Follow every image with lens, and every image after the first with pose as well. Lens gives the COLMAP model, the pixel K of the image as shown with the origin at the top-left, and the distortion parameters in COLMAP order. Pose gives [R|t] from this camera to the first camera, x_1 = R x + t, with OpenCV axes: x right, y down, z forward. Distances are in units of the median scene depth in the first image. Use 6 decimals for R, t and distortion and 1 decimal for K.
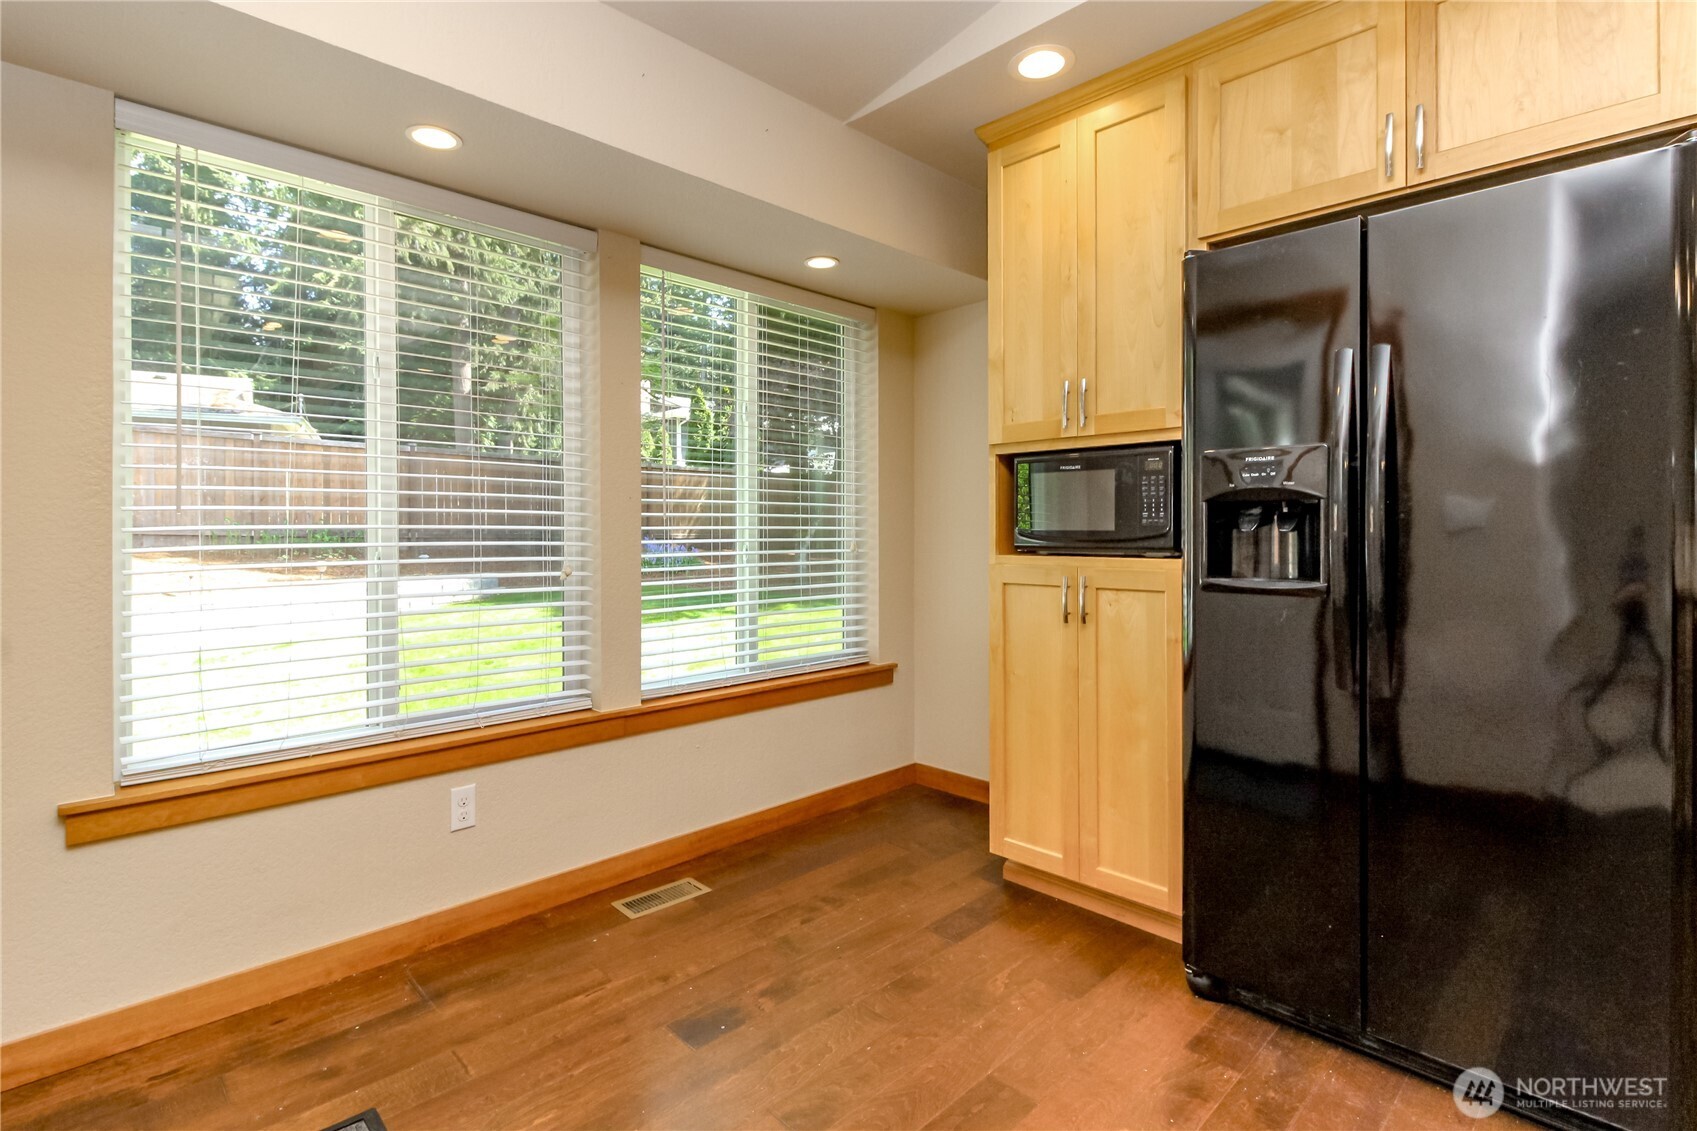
lens RADIAL K [[802.0, 0, 845.0], [0, 802.0, 531.3], [0, 0, 1]] dist [0.015127, -0.010635]
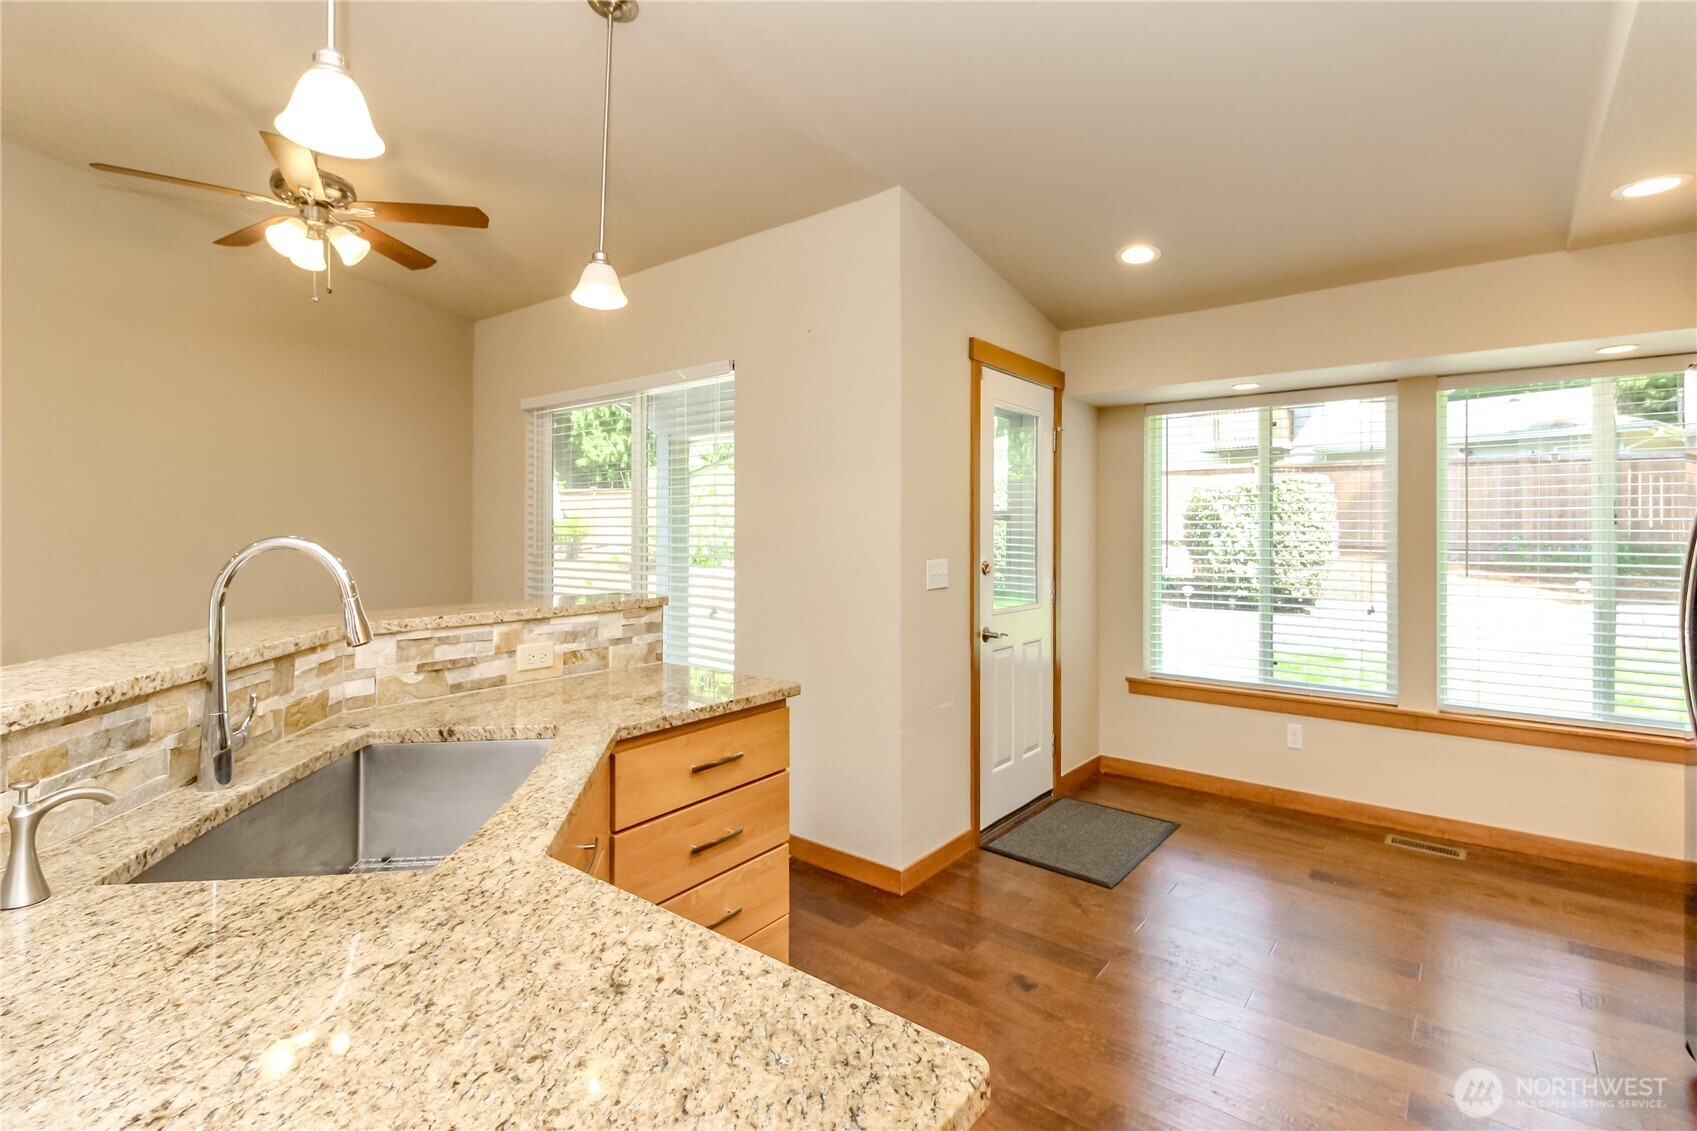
lens RADIAL K [[782.2, 0, 829.6], [0, 782.2, 528.1], [0, 0, 1]] dist [0.014309, -0.009392]
pose [[0.108399, -0.006442, -0.994087, 1.156940], [-0.004361, 0.999966, -0.006955, -0.101479], [0.994098, 0.005089, 0.108367, -0.212107]]
